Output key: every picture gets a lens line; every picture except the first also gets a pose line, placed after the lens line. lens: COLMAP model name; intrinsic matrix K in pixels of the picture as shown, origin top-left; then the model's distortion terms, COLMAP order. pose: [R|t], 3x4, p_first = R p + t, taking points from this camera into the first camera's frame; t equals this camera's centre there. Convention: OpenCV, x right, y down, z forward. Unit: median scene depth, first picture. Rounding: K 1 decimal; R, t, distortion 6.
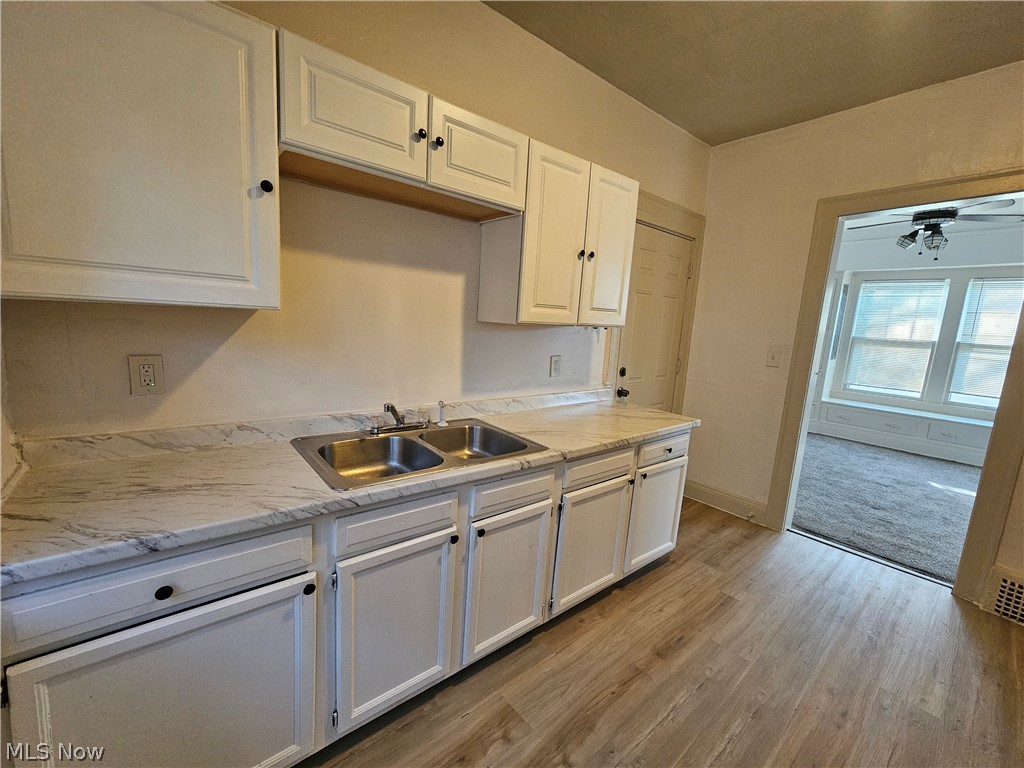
lens RADIAL K [[424.6, 0, 509.3], [0, 424.6, 384.1], [0, 0, 1]] dist [-0.000152, 0.002040]
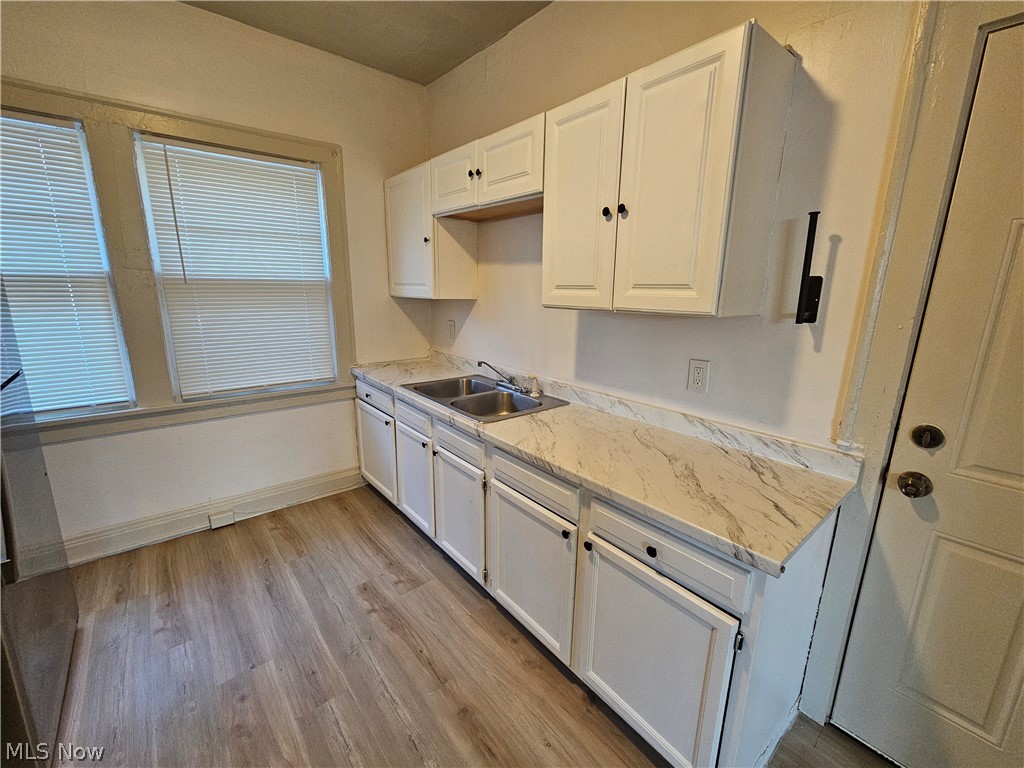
lens RADIAL K [[424.6, 0, 509.3], [0, 424.6, 381.4], [0, 0, 1]] dist [-0.000152, 0.002040]
pose [[-0.003422, 0.160295, -0.987063, 1.112382], [-0.170376, 0.972544, 0.158528, -0.128032], [0.985373, 0.168714, 0.023982, 1.011581]]
